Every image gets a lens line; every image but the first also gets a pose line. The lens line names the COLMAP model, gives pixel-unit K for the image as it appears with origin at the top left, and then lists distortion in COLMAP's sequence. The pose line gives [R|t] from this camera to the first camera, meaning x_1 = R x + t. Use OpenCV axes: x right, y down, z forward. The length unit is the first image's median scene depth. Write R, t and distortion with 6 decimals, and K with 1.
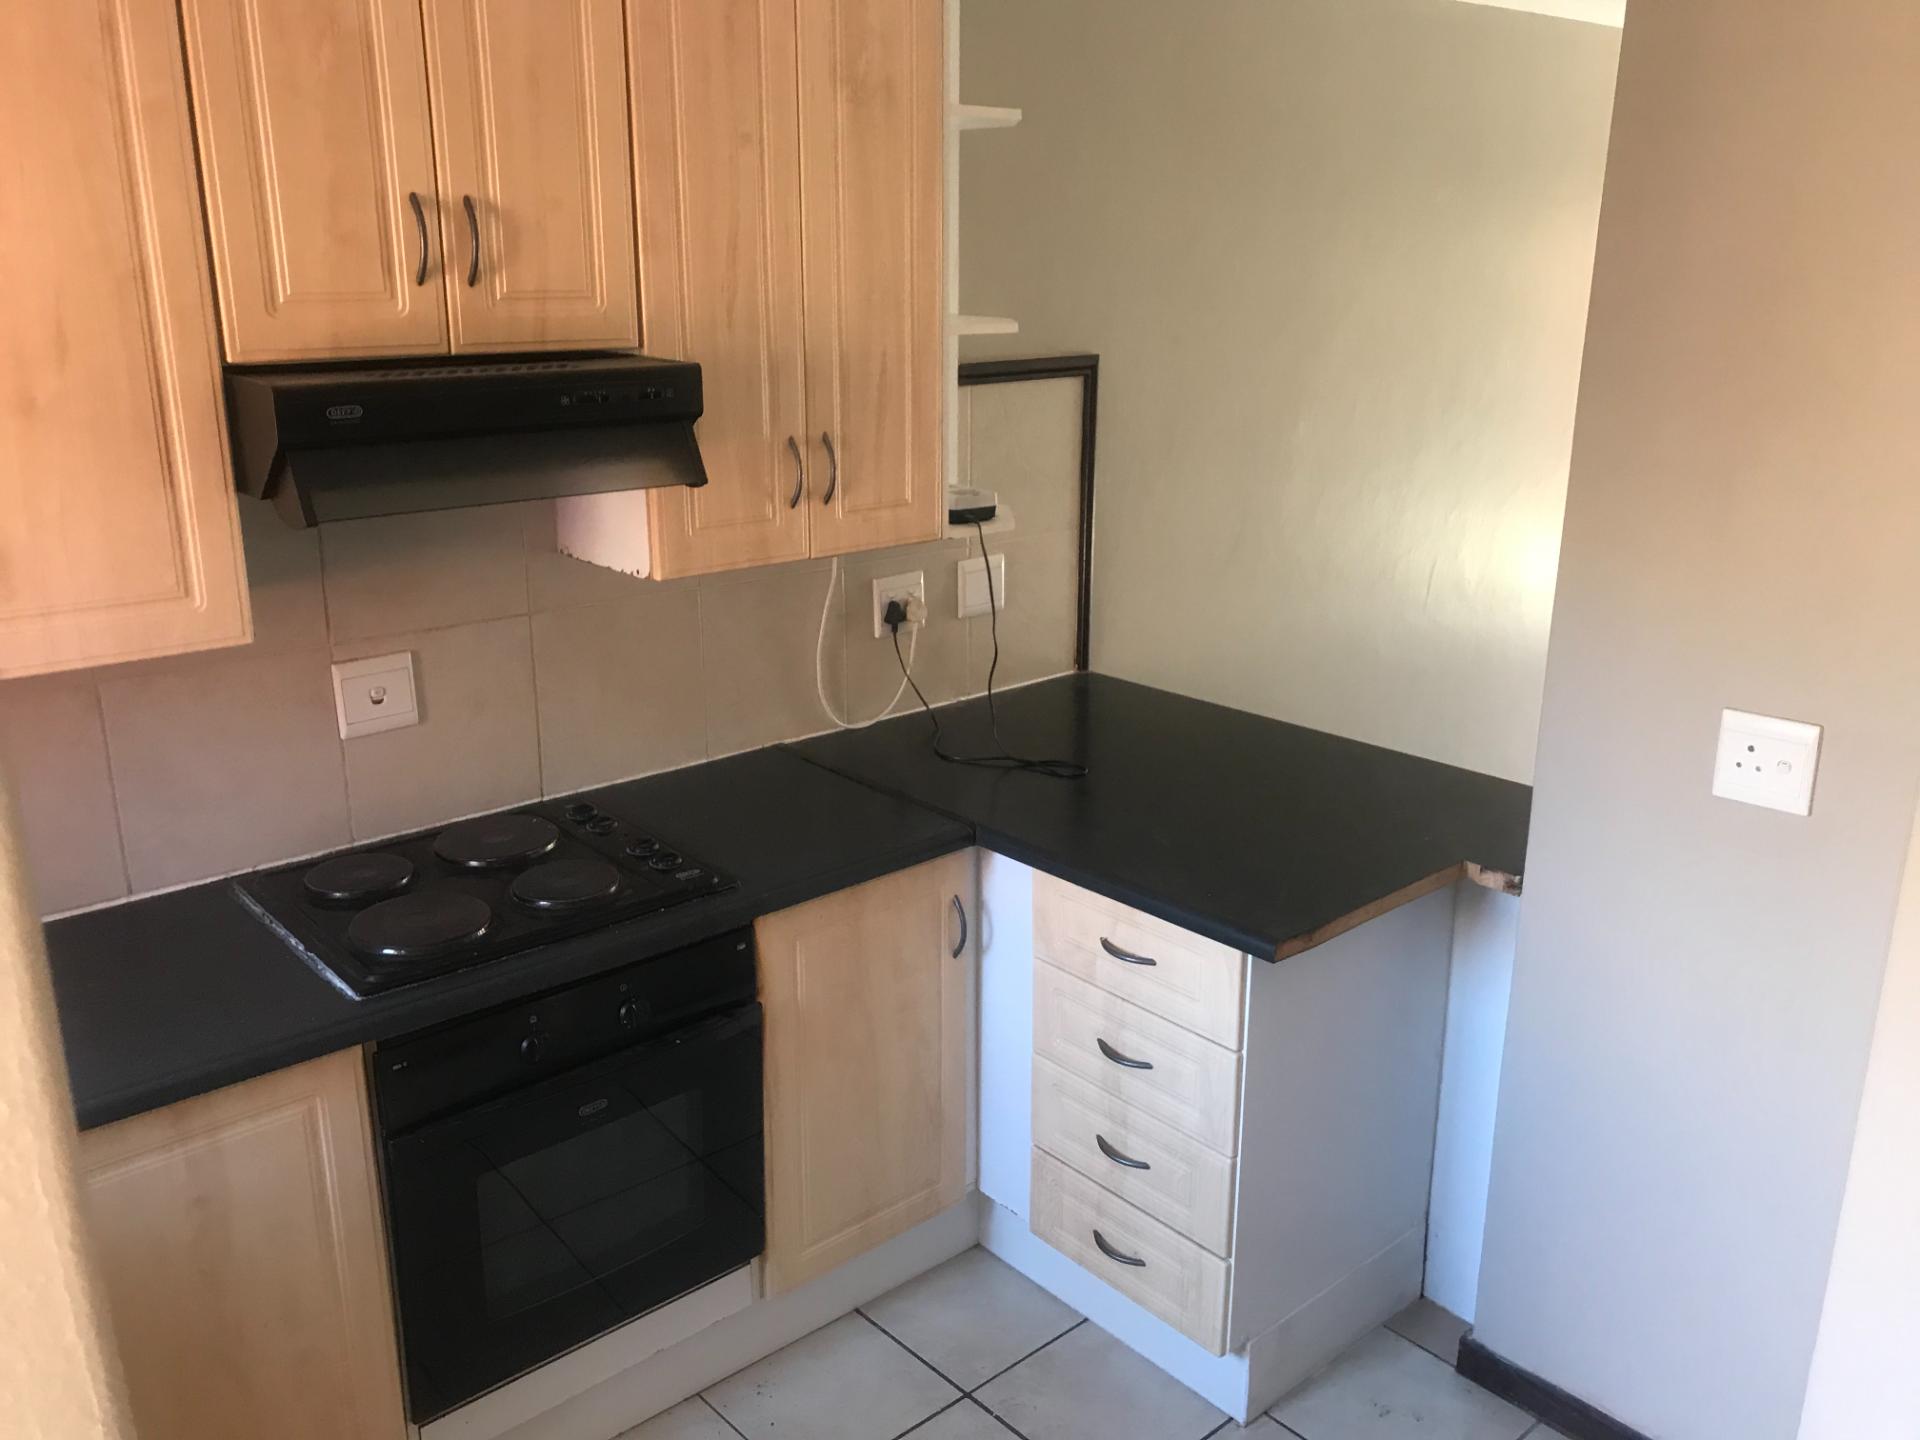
lens RADIAL K [[1587.9, 0, 960.6], [0, 1587.9, 721.0], [0, 0, 1]] dist [0.039492, -0.044928]
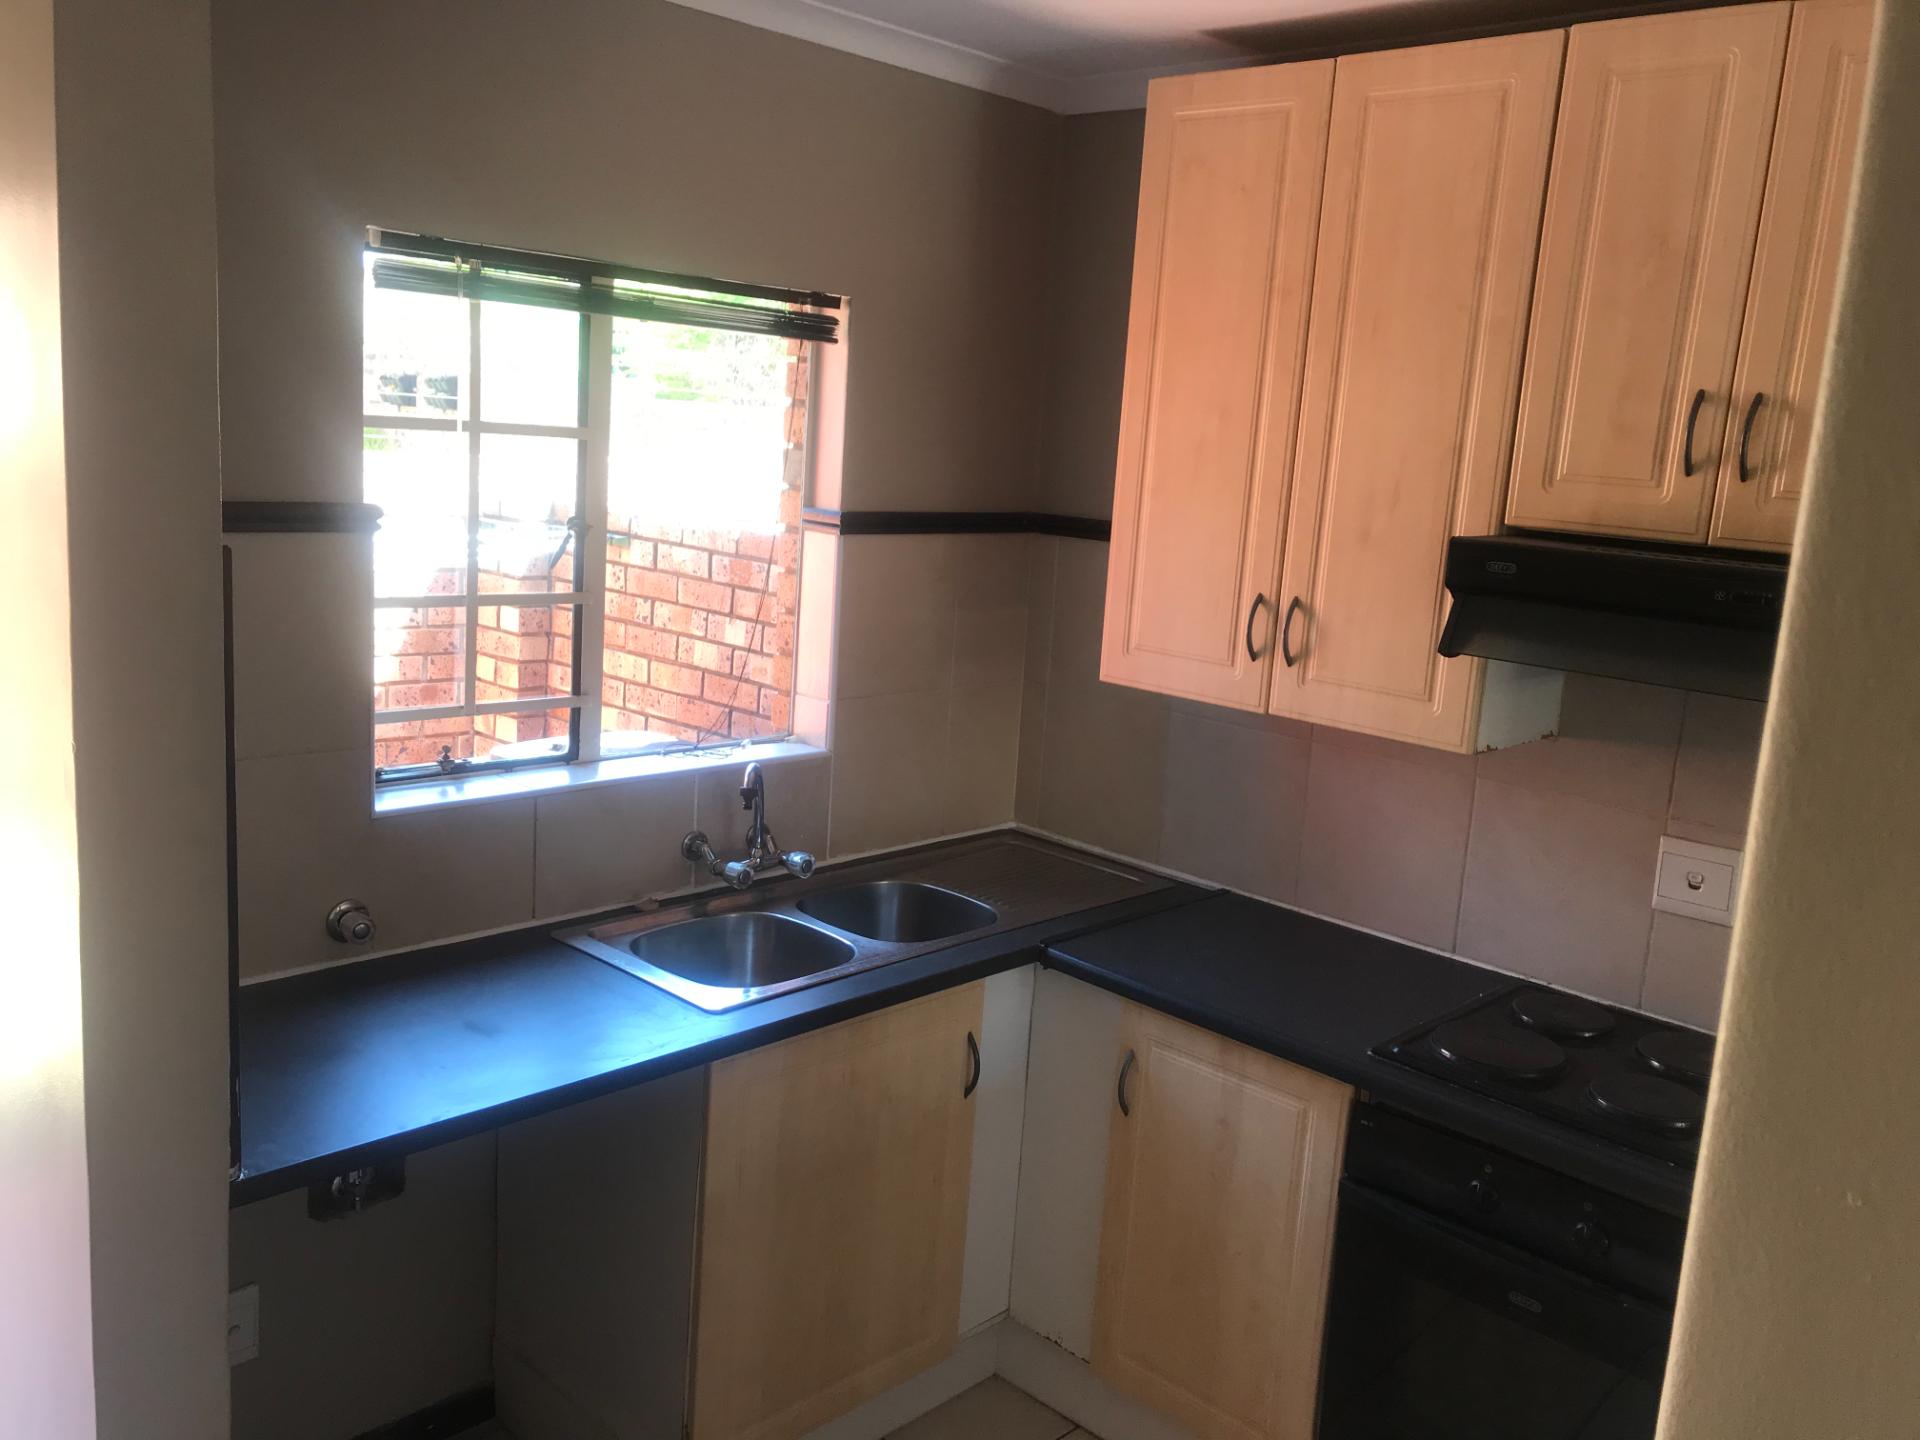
lens RADIAL K [[1587.9, 0, 961.2], [0, 1587.9, 715.7], [0, 0, 1]] dist [0.039492, -0.044928]
pose [[0.076976, 0.180591, -0.980542, 0.673518], [-0.351236, 0.925326, 0.142848, -0.111003], [0.933117, 0.333406, 0.134657, 0.470860]]
